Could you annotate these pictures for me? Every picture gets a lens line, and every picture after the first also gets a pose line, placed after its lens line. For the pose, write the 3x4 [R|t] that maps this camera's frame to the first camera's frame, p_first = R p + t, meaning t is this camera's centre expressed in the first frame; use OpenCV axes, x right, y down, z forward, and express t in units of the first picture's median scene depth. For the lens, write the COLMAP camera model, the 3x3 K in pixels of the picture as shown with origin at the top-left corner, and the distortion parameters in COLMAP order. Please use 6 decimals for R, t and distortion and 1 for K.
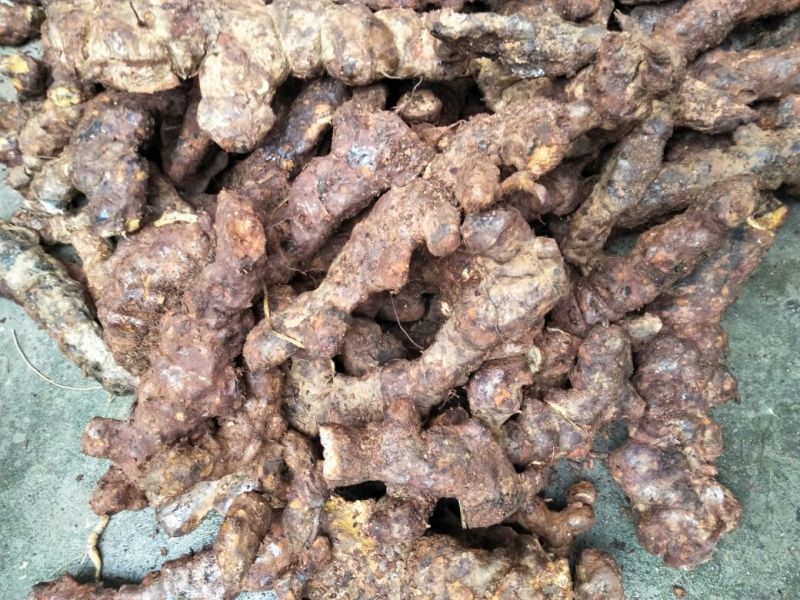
lens RADIAL K [[614.1, 0, 402.2], [0, 614.1, 298.8], [0, 0, 1]] dist [0.024401, -0.032783]
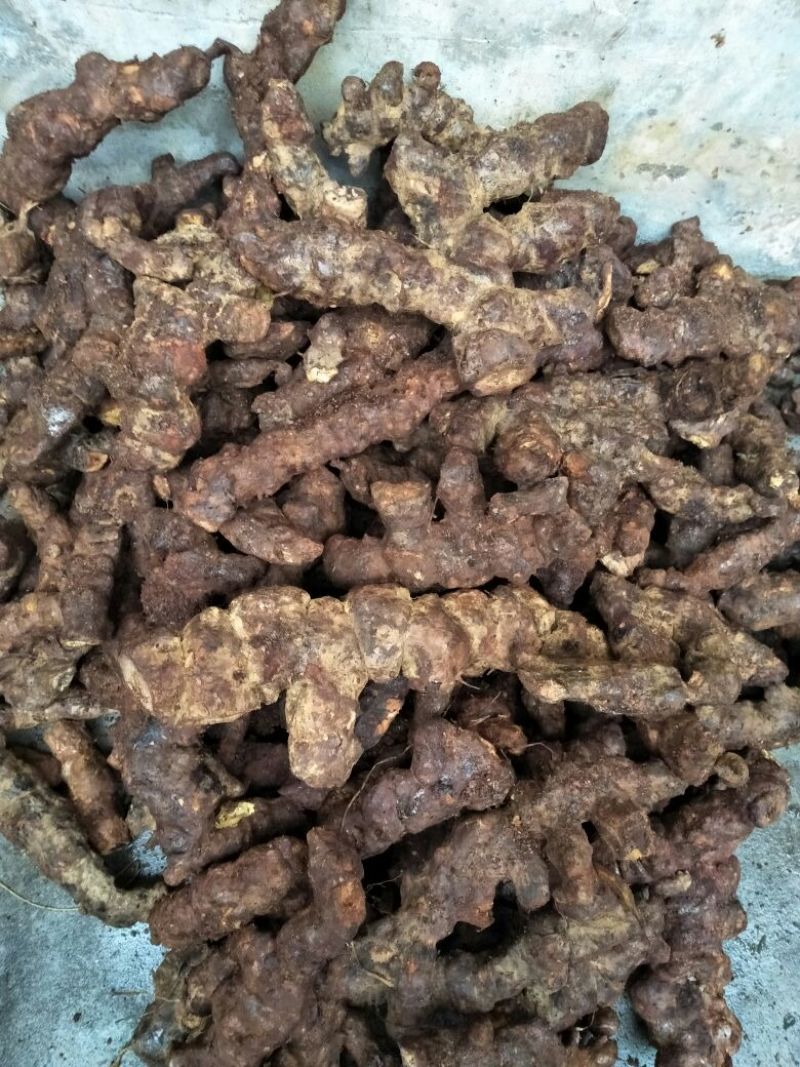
lens RADIAL K [[819.4, 0, 400.0], [0, 819.4, 533.5], [0, 0, 1]] dist [0.009734, -0.014499]
pose [[0.982860, 0.022544, 0.182971, -0.380112], [-0.043579, 0.992778, 0.111770, -0.756728], [-0.179129, -0.117828, 0.976744, -0.249064]]
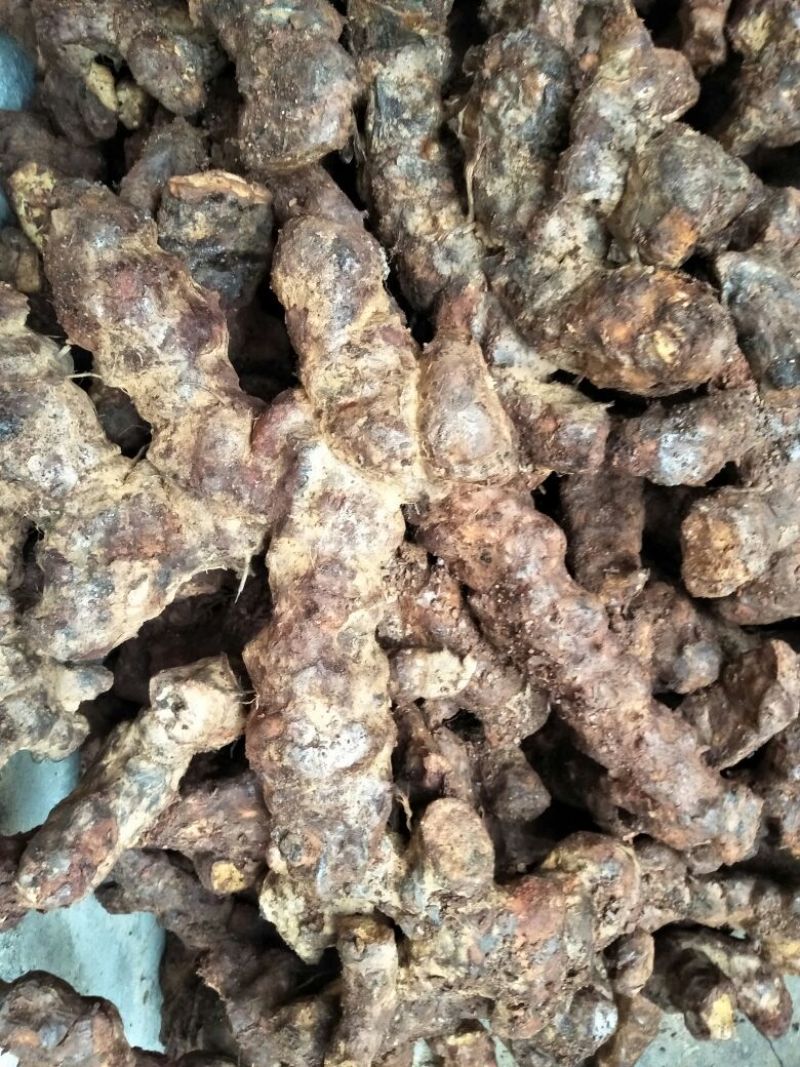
lens RADIAL K [[819.1, 0, 400.0], [0, 819.1, 533.5], [0, 0, 1]] dist [0.024401, -0.032783]
pose [[-0.138450, -0.984175, -0.110593, 0.018620], [0.945794, -0.164516, 0.280015, -1.181454], [-0.293778, -0.065830, 0.953604, 0.436691]]
